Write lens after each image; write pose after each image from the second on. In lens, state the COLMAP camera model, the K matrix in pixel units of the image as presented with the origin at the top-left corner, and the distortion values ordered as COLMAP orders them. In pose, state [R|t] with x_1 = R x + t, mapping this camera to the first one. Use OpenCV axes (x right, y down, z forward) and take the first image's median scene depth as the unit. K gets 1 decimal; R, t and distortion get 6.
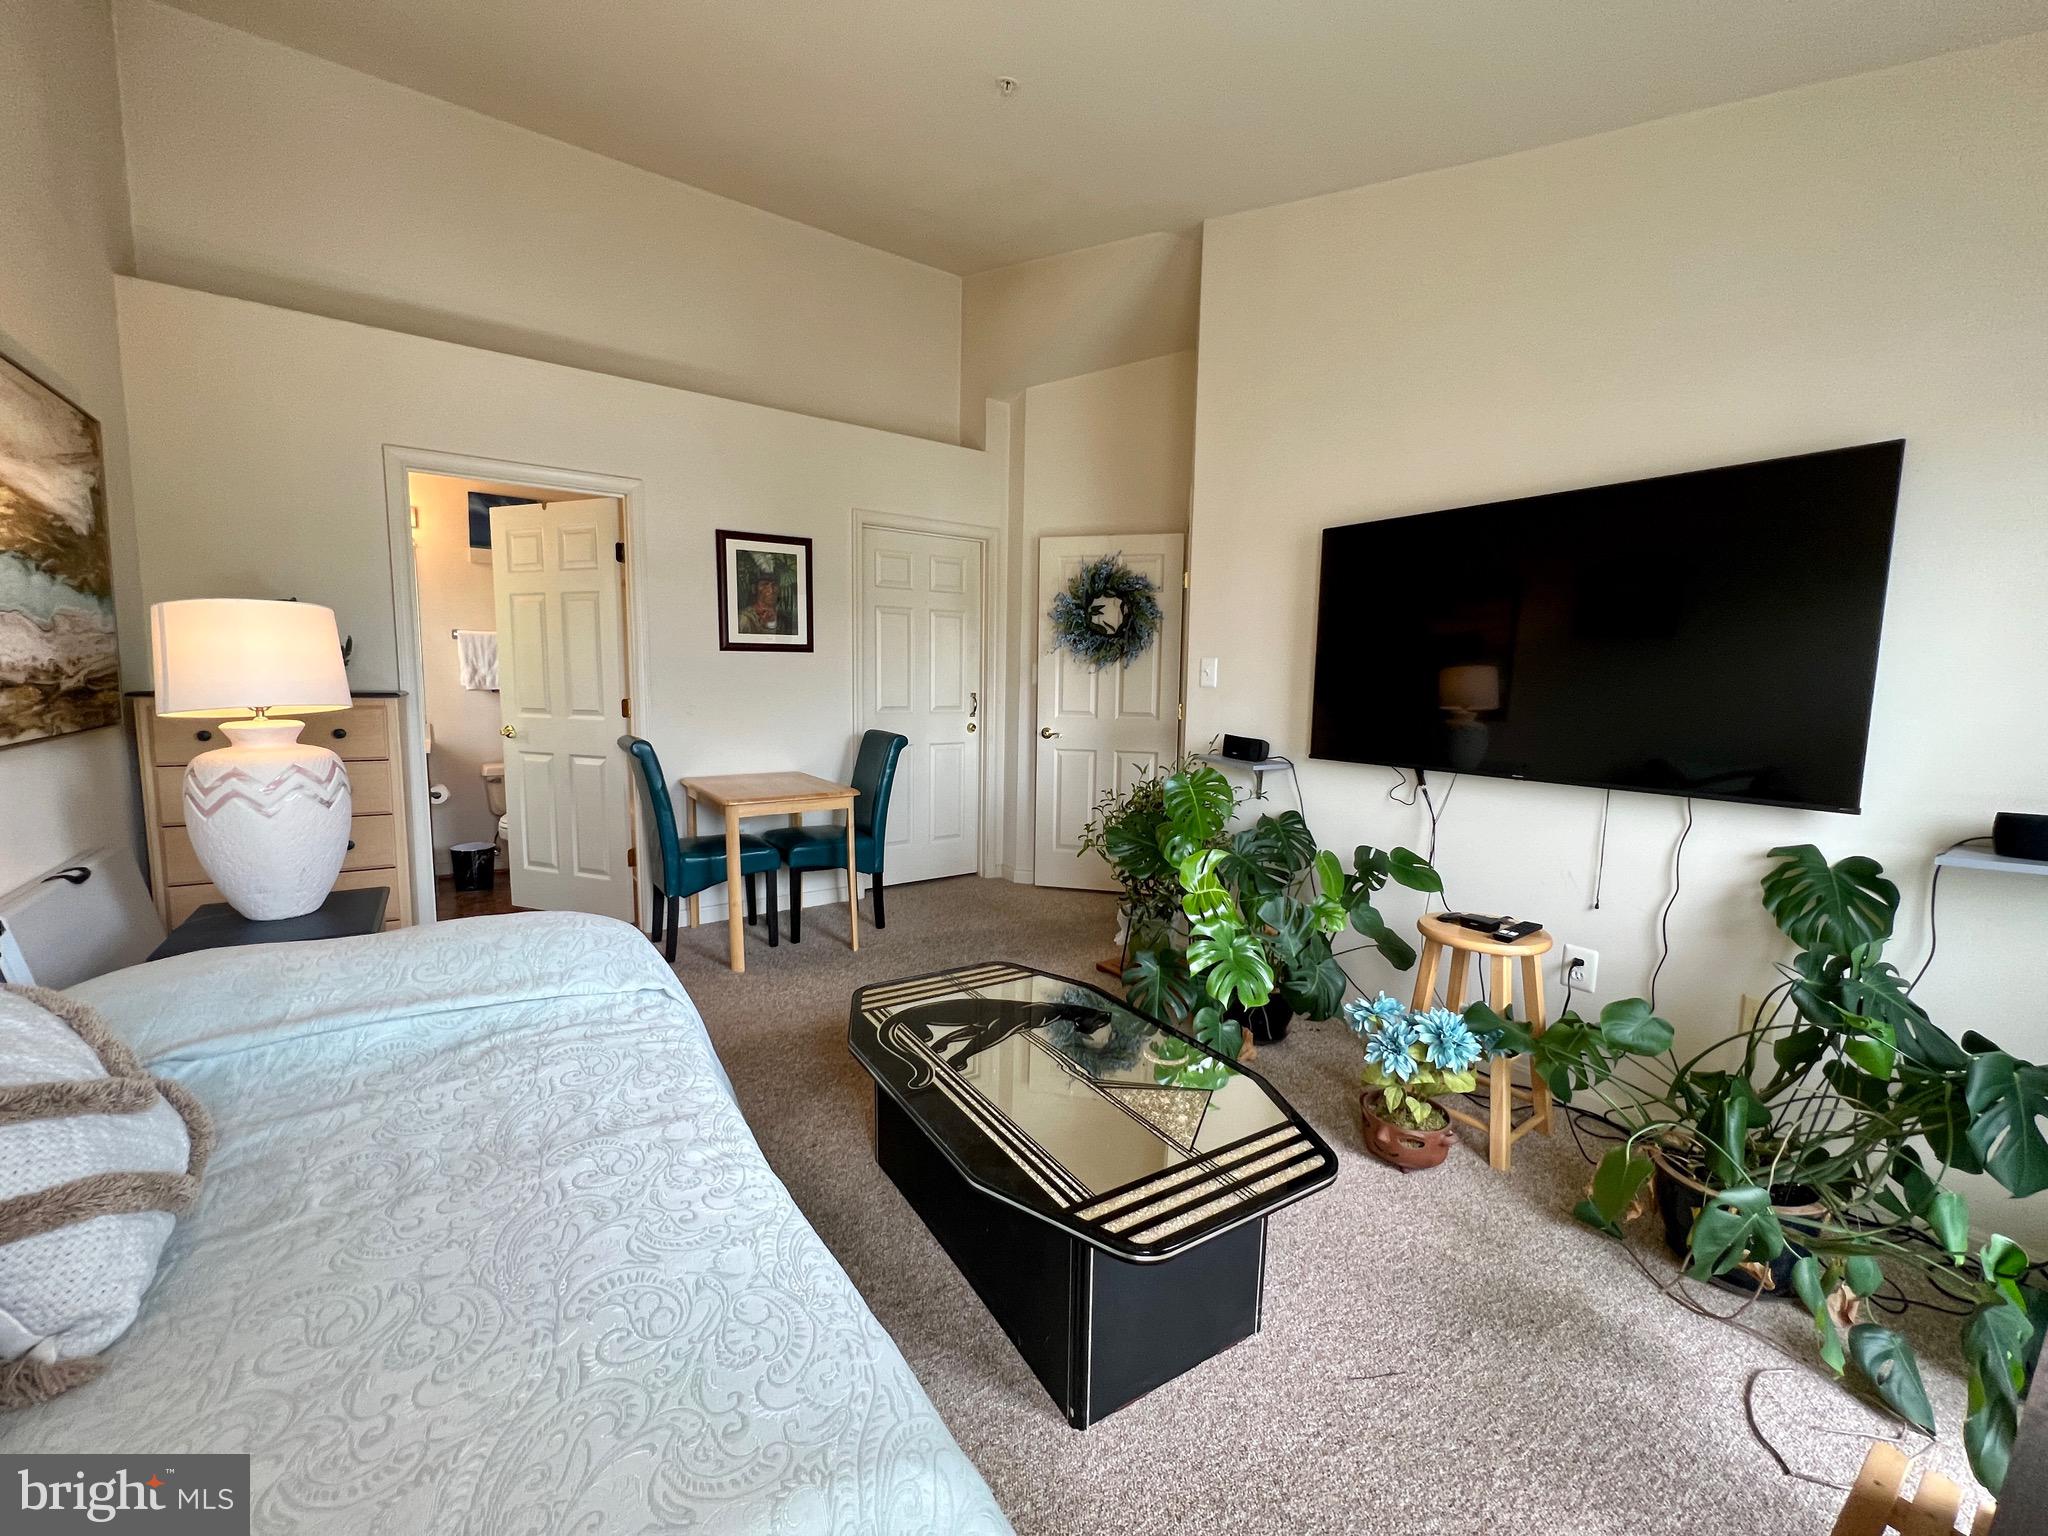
lens RADIAL K [[819.8, 0, 1019.9], [0, 819.8, 762.5], [0, 0, 1]] dist [-0.002557, 0.000025]
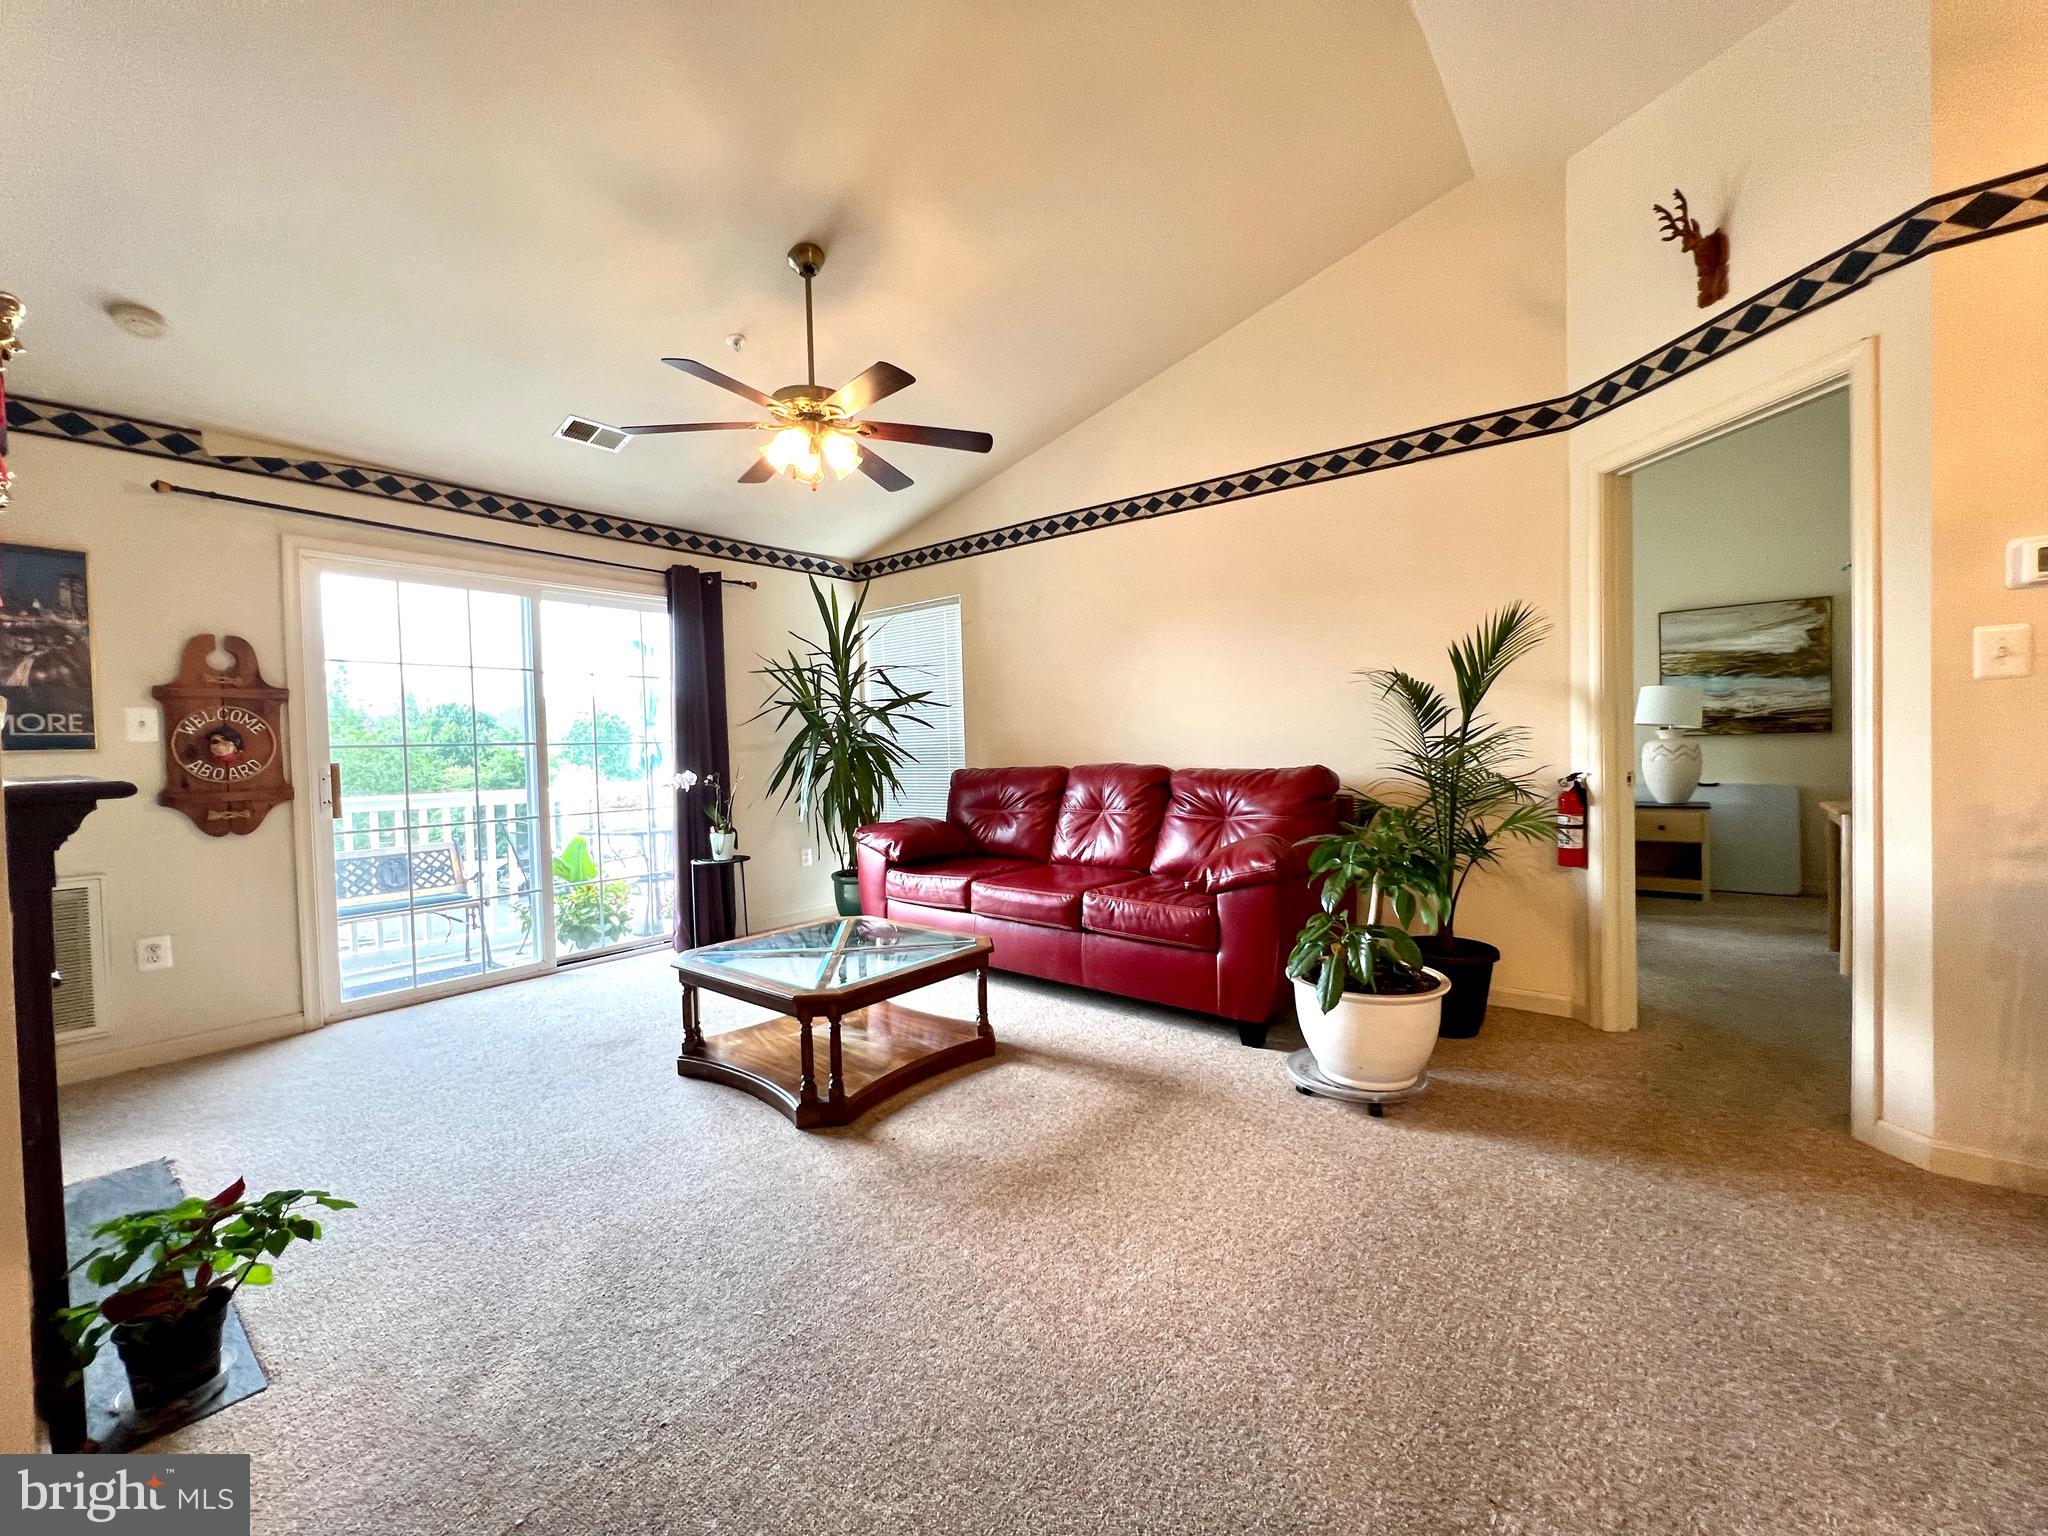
lens RADIAL K [[819.8, 0, 1018.1], [0, 819.8, 765.1], [0, 0, 1]] dist [-0.002557, 0.000025]
pose [[-0.962696, 0.012476, -0.270297, 1.387692], [-0.021618, 0.992197, 0.122791, -0.162617], [0.269720, 0.124054, -0.954915, 2.245516]]
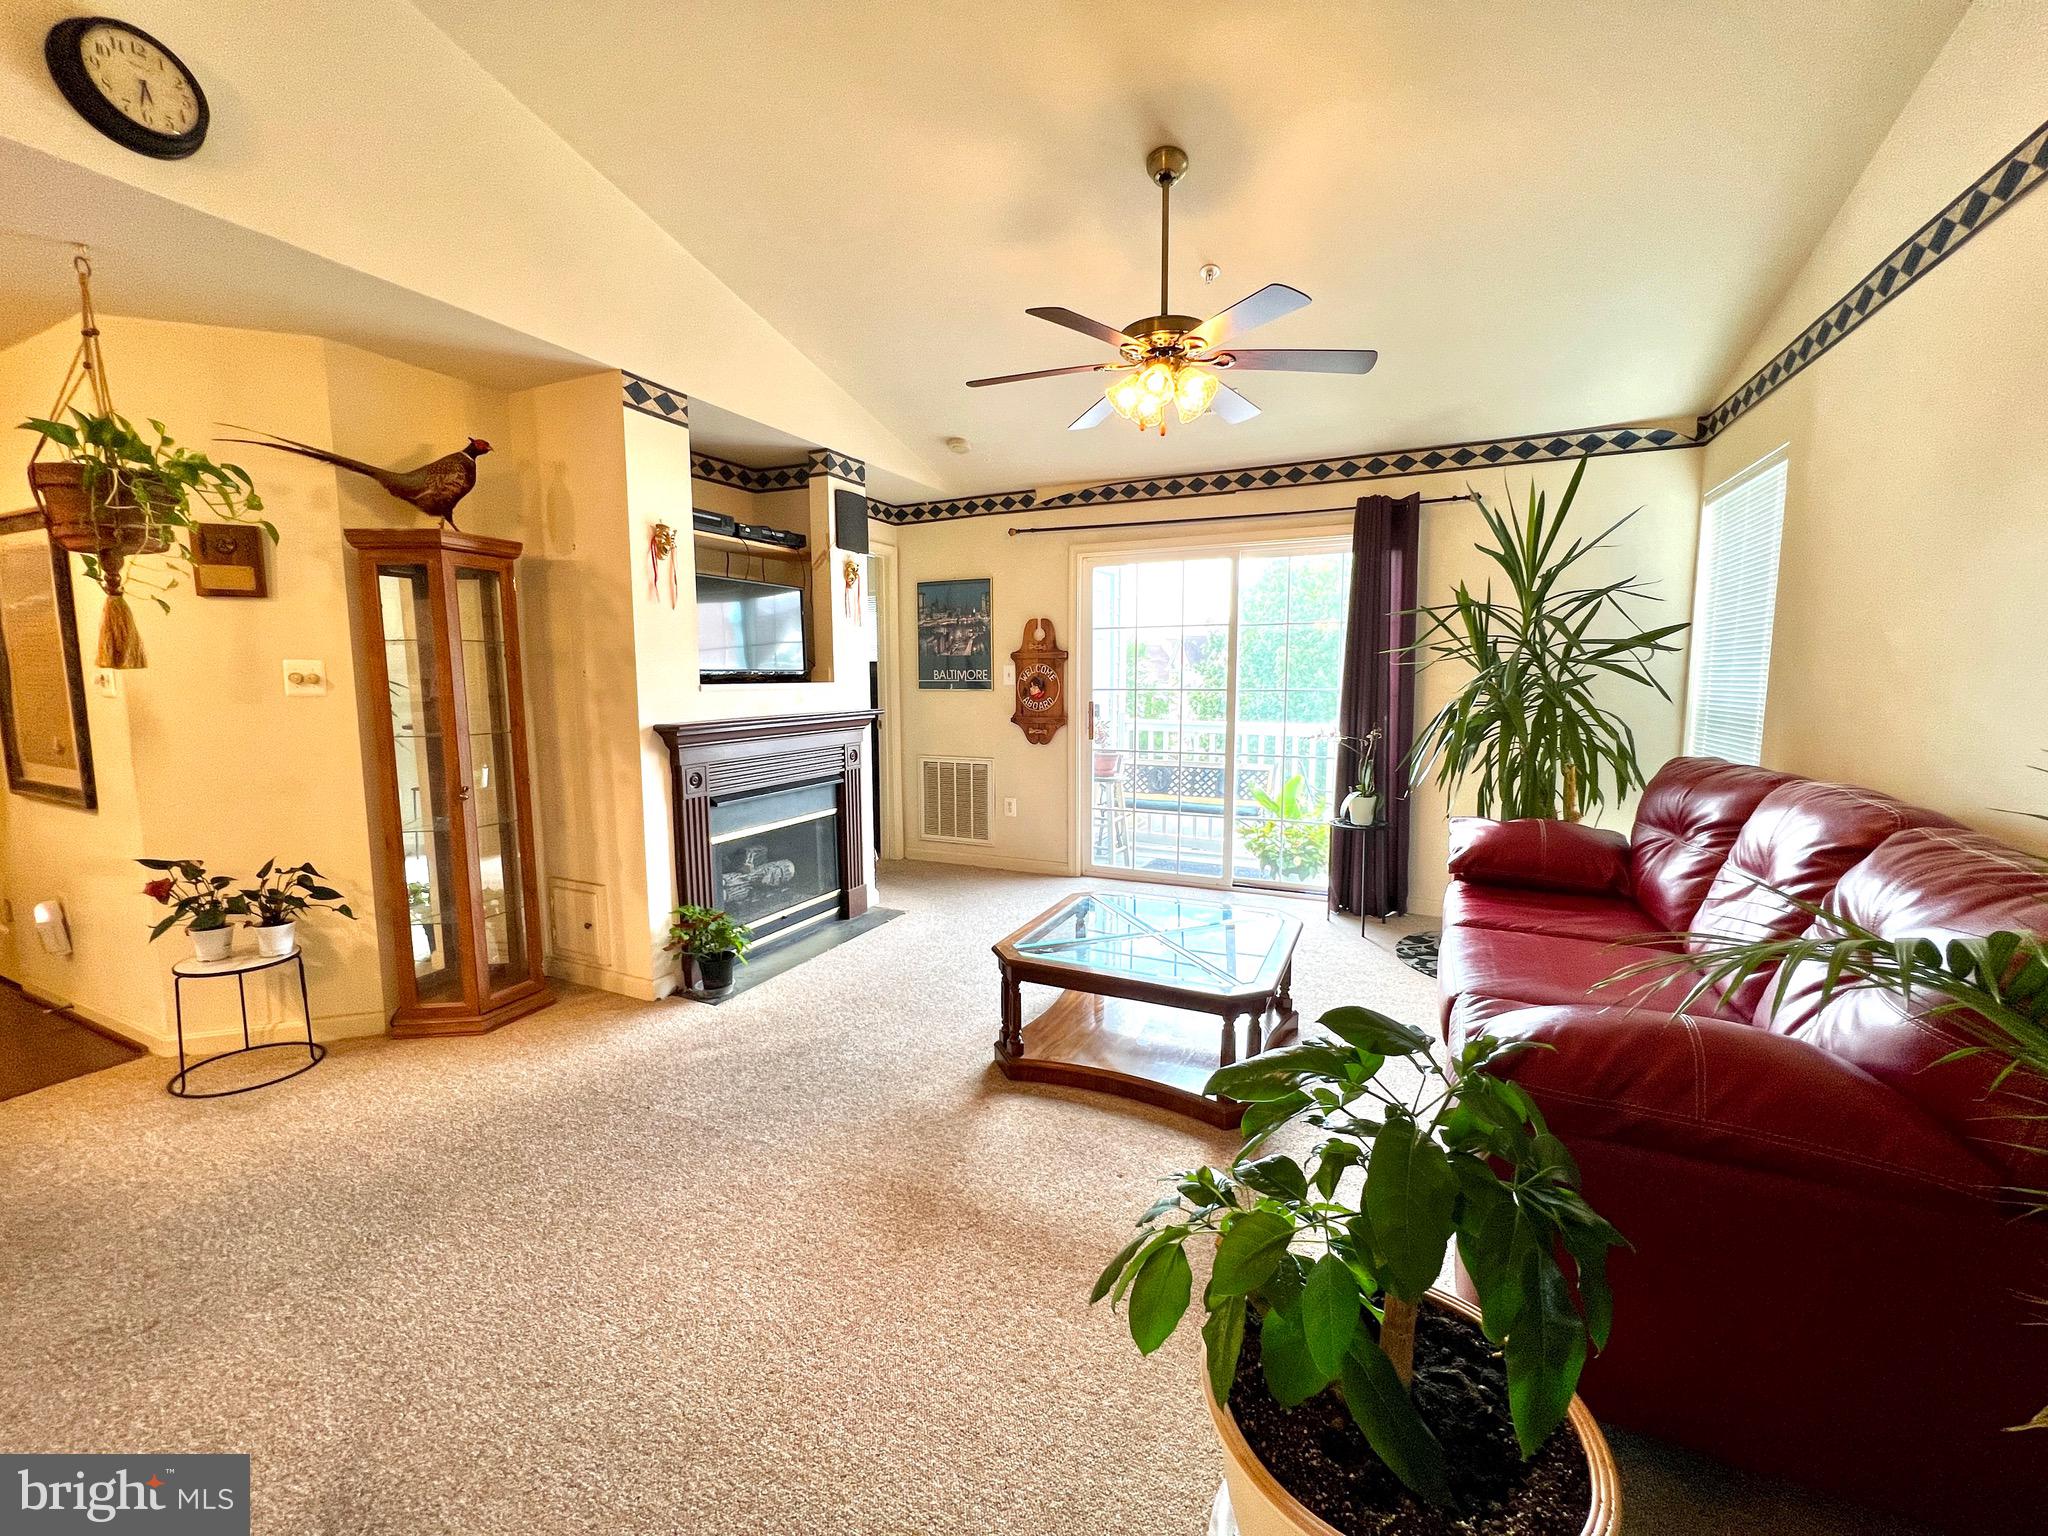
lens RADIAL K [[819.8, 0, 1018.3], [0, 819.8, 764.0], [0, 0, 1]] dist [-0.002557, 0.000025]
pose [[-0.483766, -0.111515, 0.868064, 0.529346], [0.090139, 0.980226, 0.176158, -0.186870], [-0.870543, 0.163465, -0.464148, 1.759293]]
